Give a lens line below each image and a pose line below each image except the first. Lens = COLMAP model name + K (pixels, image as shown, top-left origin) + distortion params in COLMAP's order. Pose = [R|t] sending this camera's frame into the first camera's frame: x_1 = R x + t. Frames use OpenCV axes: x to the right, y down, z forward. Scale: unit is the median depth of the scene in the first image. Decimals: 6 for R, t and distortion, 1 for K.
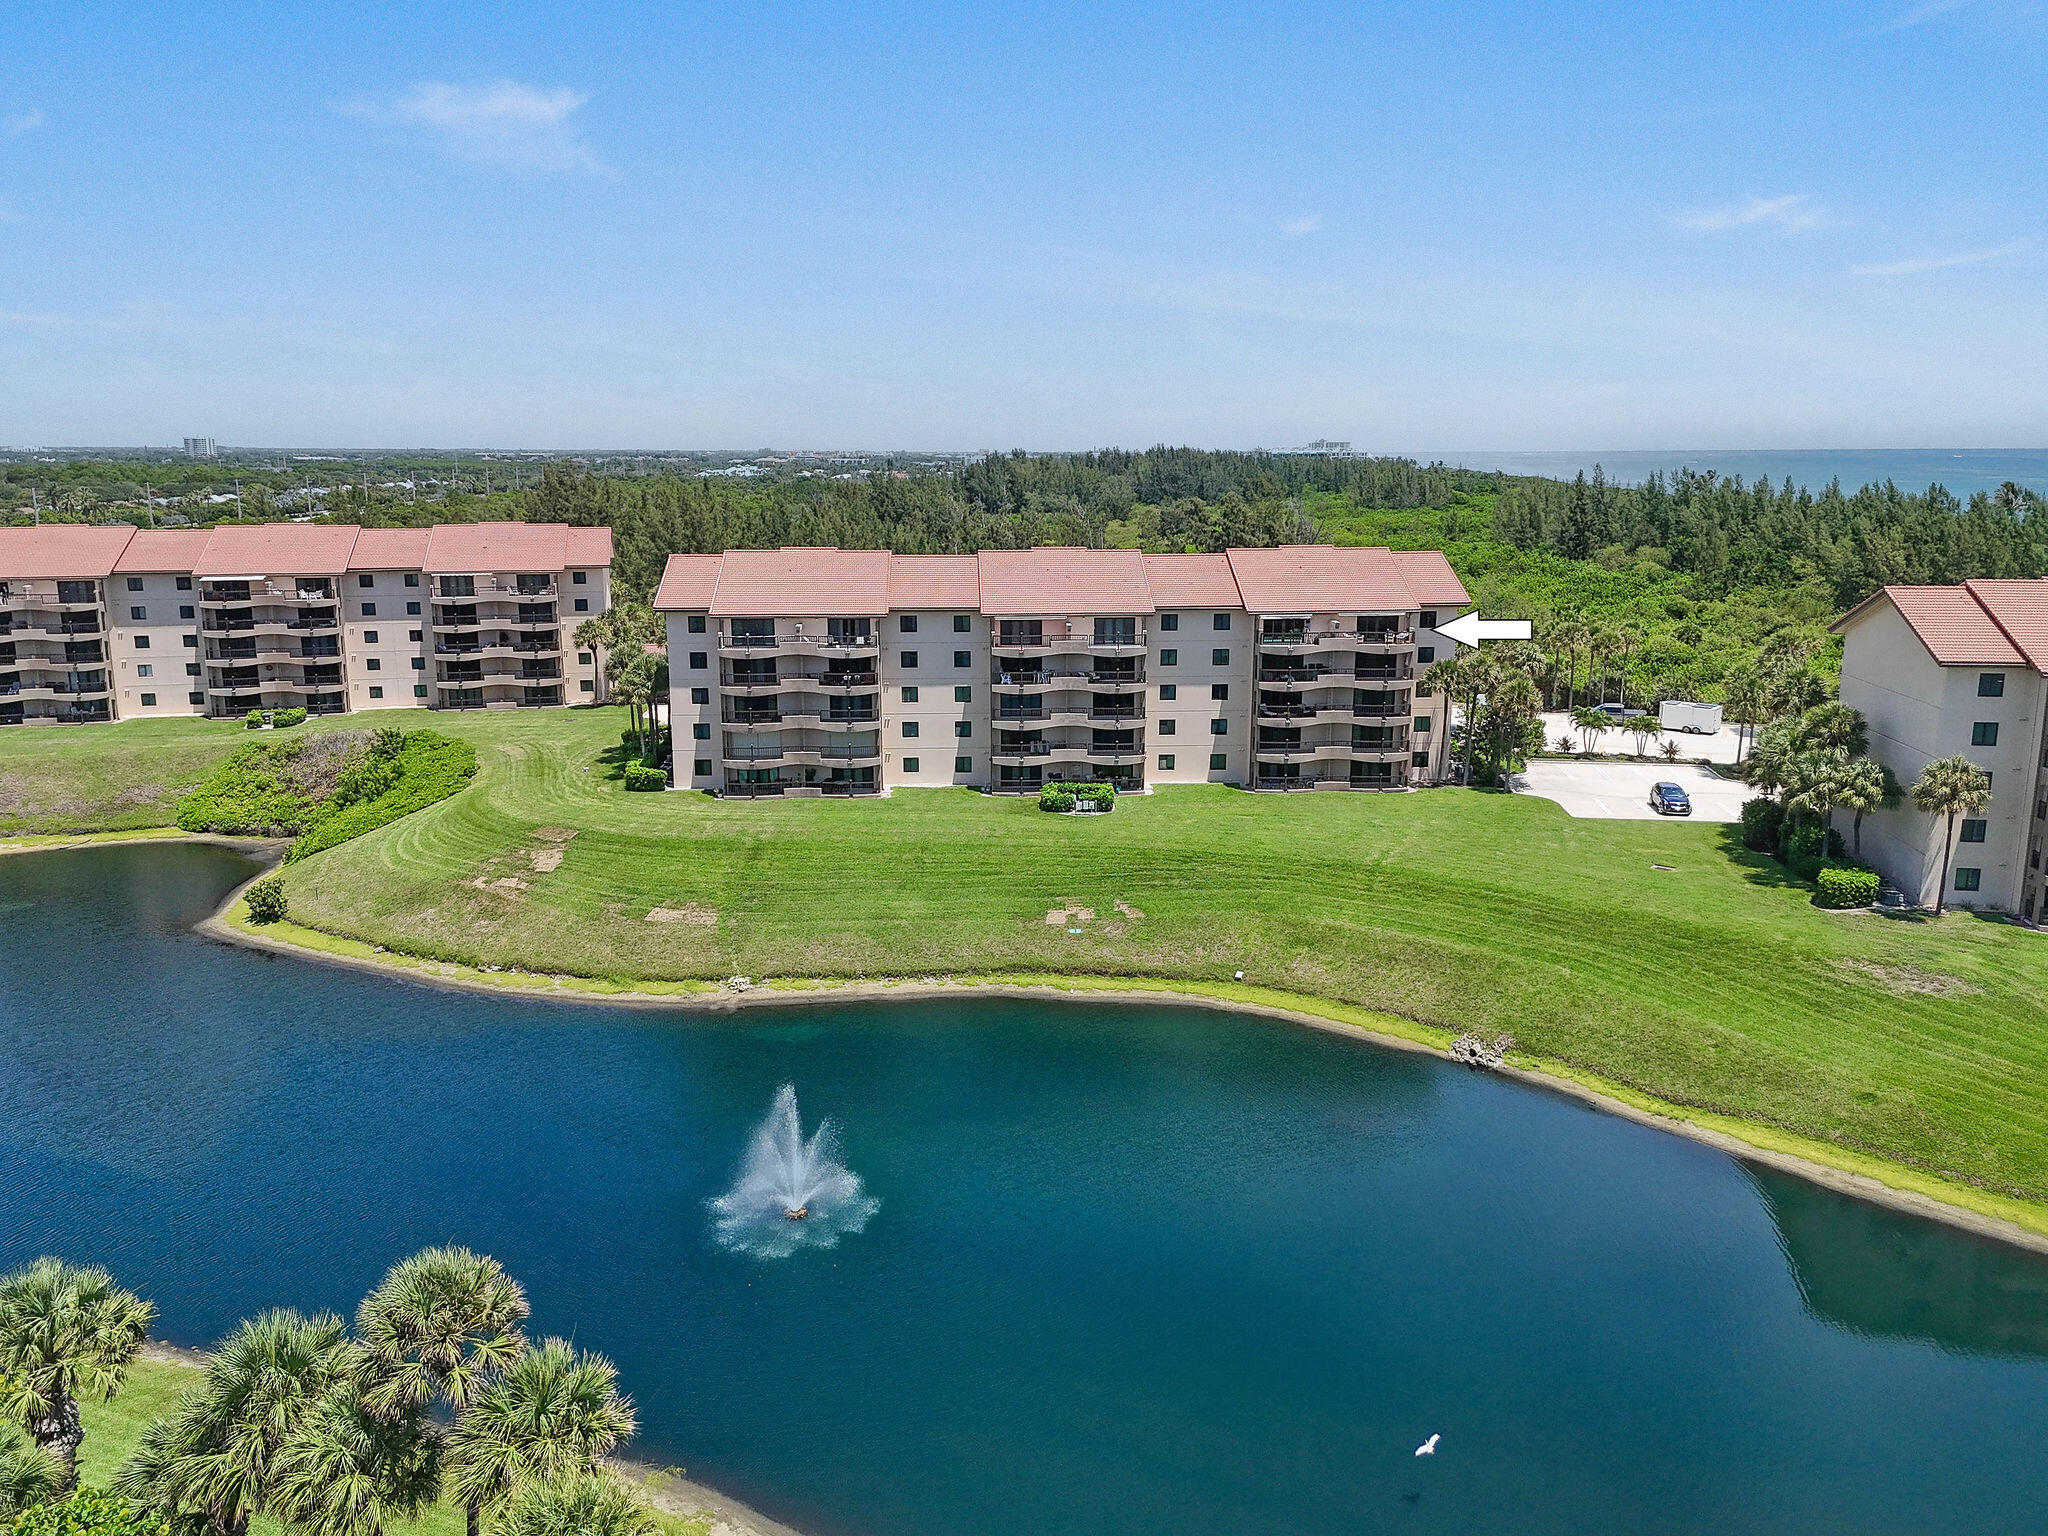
lens RADIAL K [[1512.7, 0, 1028.2], [0, 1512.7, 763.9], [0, 0, 1]] dist [0.096180, -0.088887]
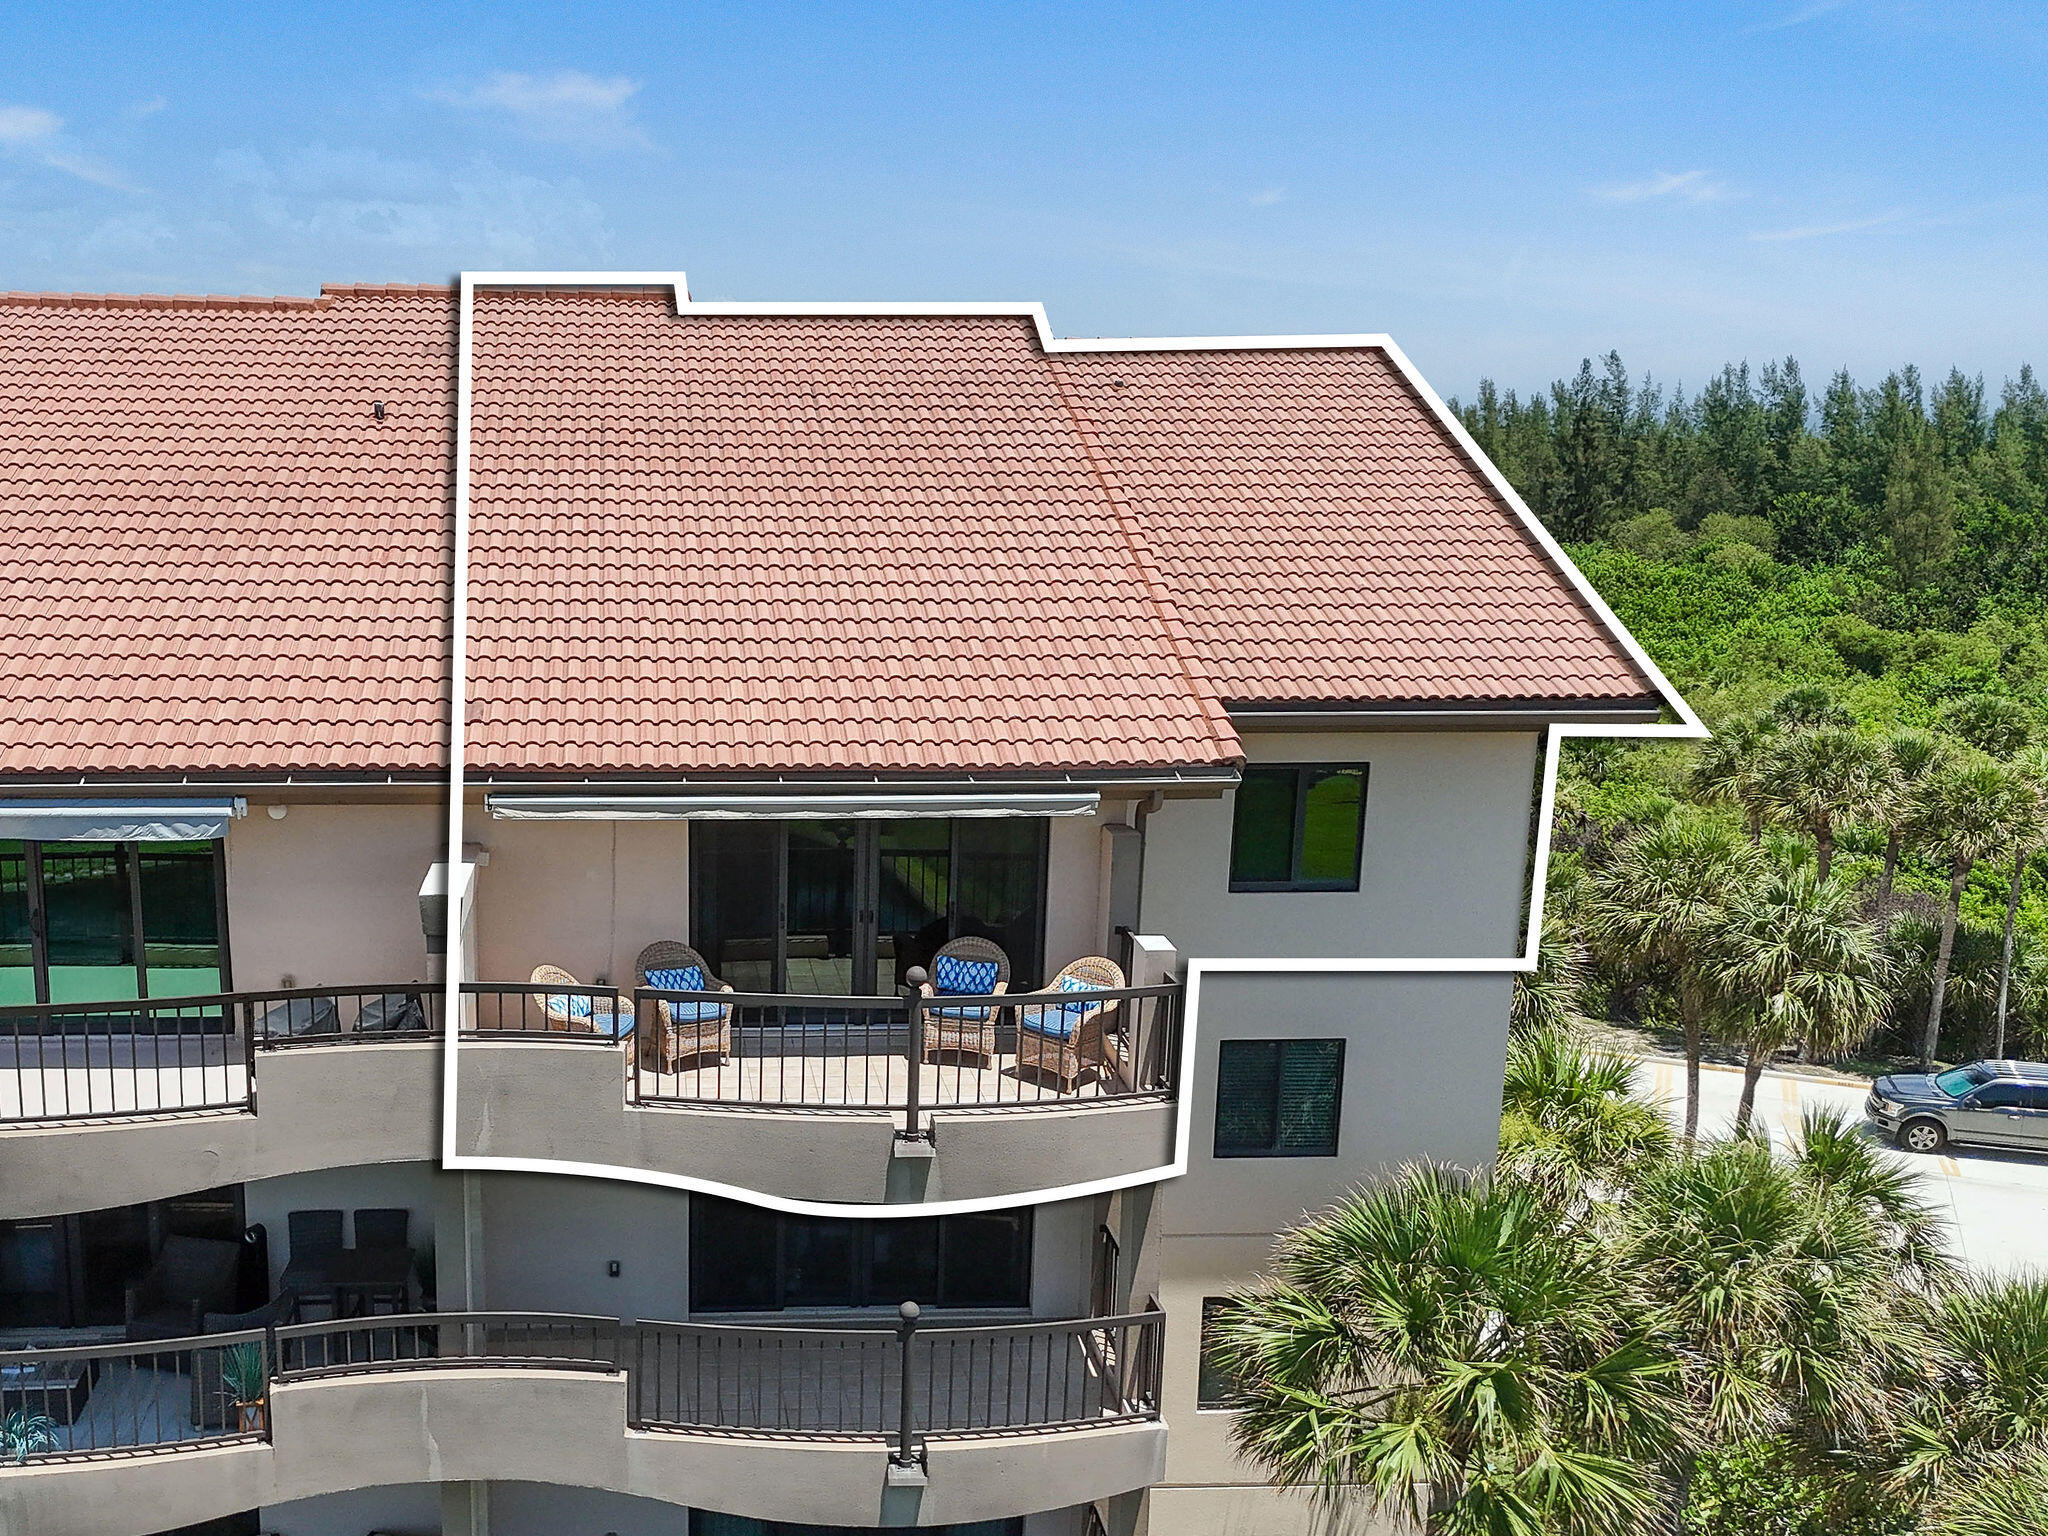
lens RADIAL K [[1446.0, 0, 986.4], [0, 1446.0, 773.1], [0, 0, 1]] dist [0.118096, 0.002604]
pose [[0.998098, 0.006577, 0.061290, 0.151913], [-0.007014, 0.999952, 0.006913, -0.066049], [-0.061241, -0.007330, 0.998096, 0.582767]]
